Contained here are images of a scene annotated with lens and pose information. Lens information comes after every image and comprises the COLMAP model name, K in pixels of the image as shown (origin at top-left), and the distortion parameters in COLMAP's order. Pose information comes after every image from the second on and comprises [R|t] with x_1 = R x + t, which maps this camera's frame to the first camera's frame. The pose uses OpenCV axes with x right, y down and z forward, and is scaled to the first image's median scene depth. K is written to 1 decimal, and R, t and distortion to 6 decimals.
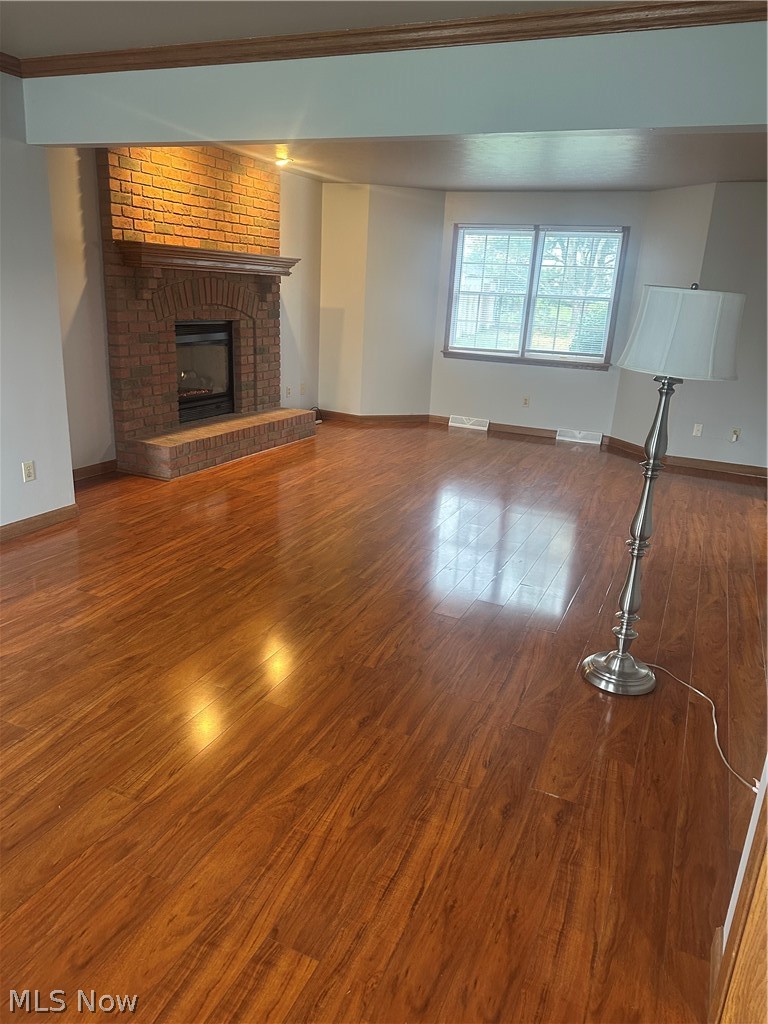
lens RADIAL K [[714.7, 0, 384.0], [0, 714.7, 512.0], [0, 0, 1]] dist [0.136706, -0.243189]
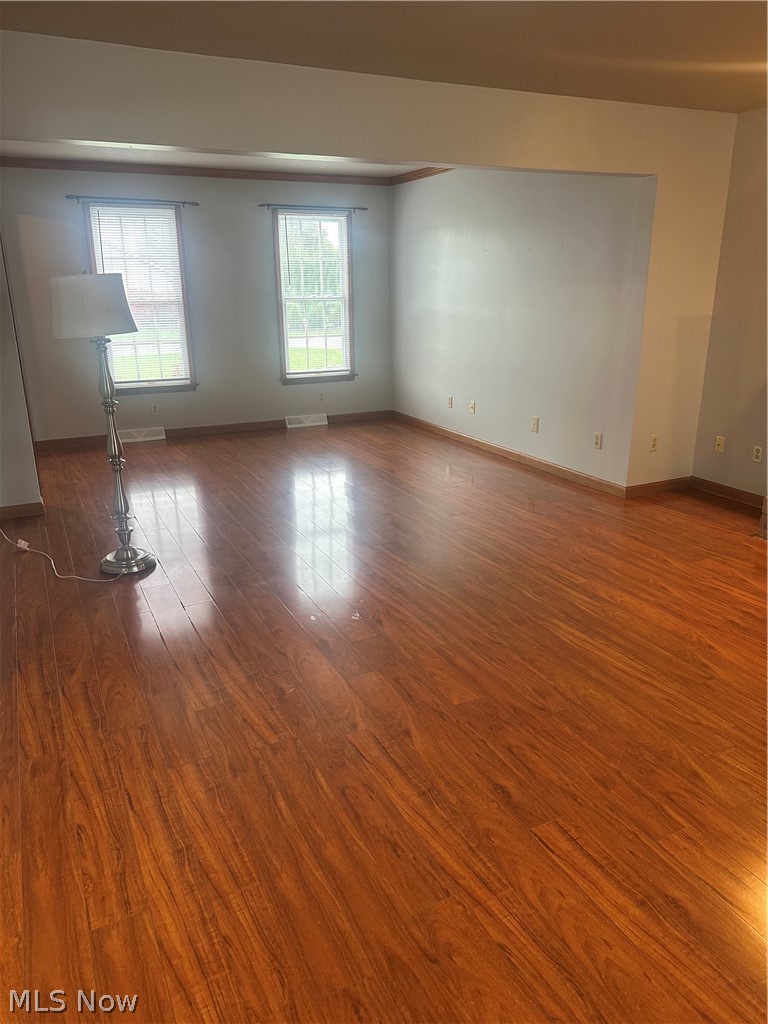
lens RADIAL K [[714.7, 0, 384.0], [0, 714.7, 512.0], [0, 0, 1]] dist [0.136706, -0.243189]
pose [[-0.633904, 0.195395, -0.748322, 0.513360], [-0.254186, 0.861178, 0.440185, -0.291442], [0.730448, 0.469248, -0.496237, 1.002657]]
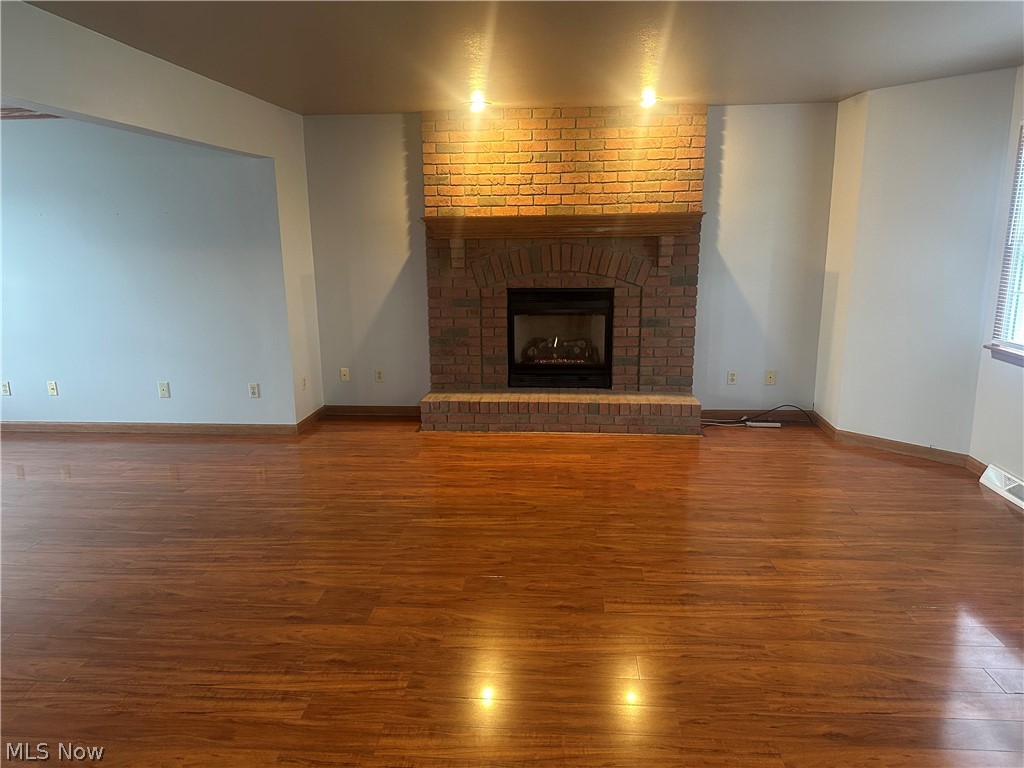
lens RADIAL K [[714.7, 0, 507.5], [0, 714.7, 389.3], [0, 0, 1]] dist [0.136706, -0.243189]
pose [[0.340978, 0.148030, -0.928343, 0.666676], [-0.254693, 0.965137, 0.060348, -0.185989], [0.904912, 0.215865, 0.366793, 0.661984]]
